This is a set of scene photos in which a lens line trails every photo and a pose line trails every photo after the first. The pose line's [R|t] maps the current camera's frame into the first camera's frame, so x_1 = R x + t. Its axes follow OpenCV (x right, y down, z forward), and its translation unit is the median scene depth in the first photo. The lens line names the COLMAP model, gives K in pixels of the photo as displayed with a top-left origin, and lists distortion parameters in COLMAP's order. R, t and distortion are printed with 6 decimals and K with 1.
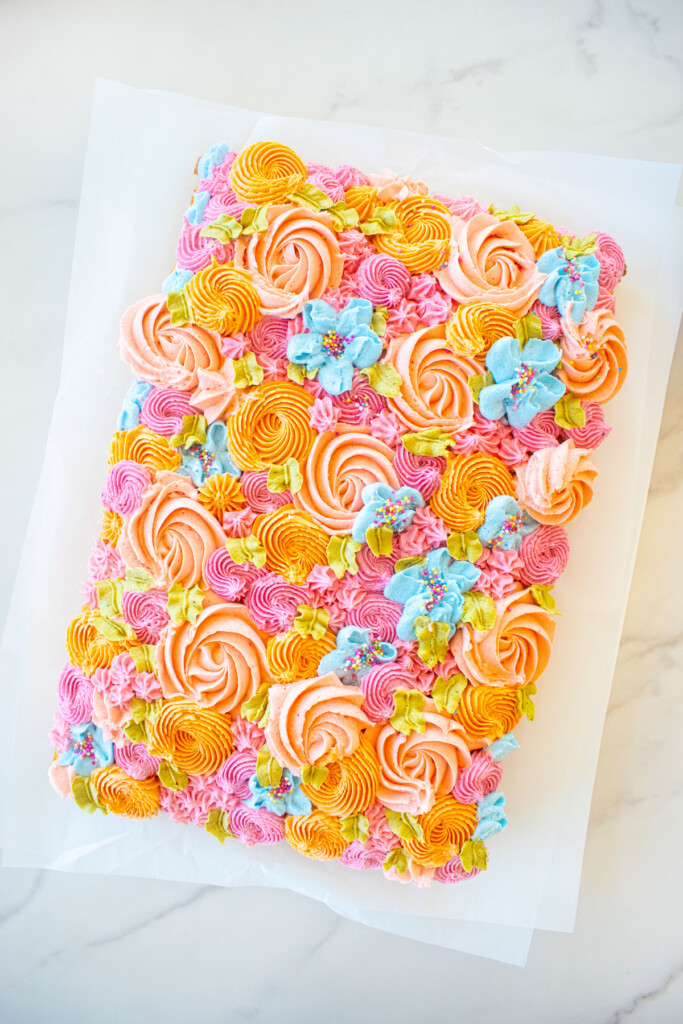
lens RADIAL K [[1238.5, 0, 341.5], [0, 1238.5, 512.0], [0, 0, 1]] dist [-0.059248, 0.010293]
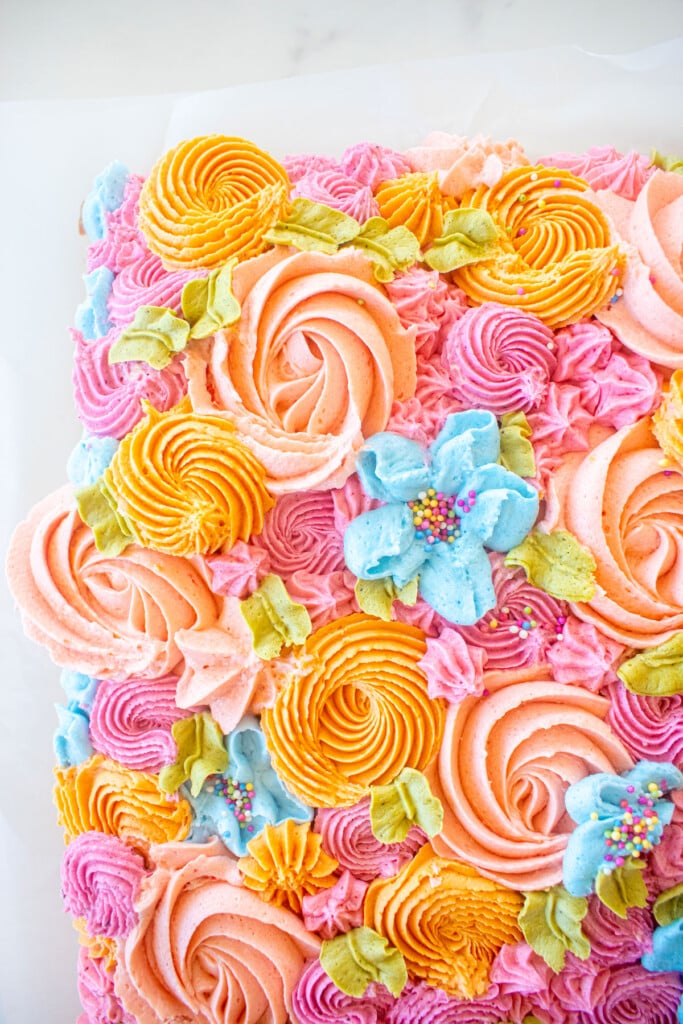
lens RADIAL K [[1013.6, 0, 319.2], [0, 1013.6, 512.2], [0, 0, 1]] dist [-0.126610, 0.003395]
pose [[0.969123, -0.243102, -0.041256, -0.033369], [0.245327, 0.967447, 0.062131, -0.172474], [0.024809, -0.070334, 0.997215, 0.609272]]
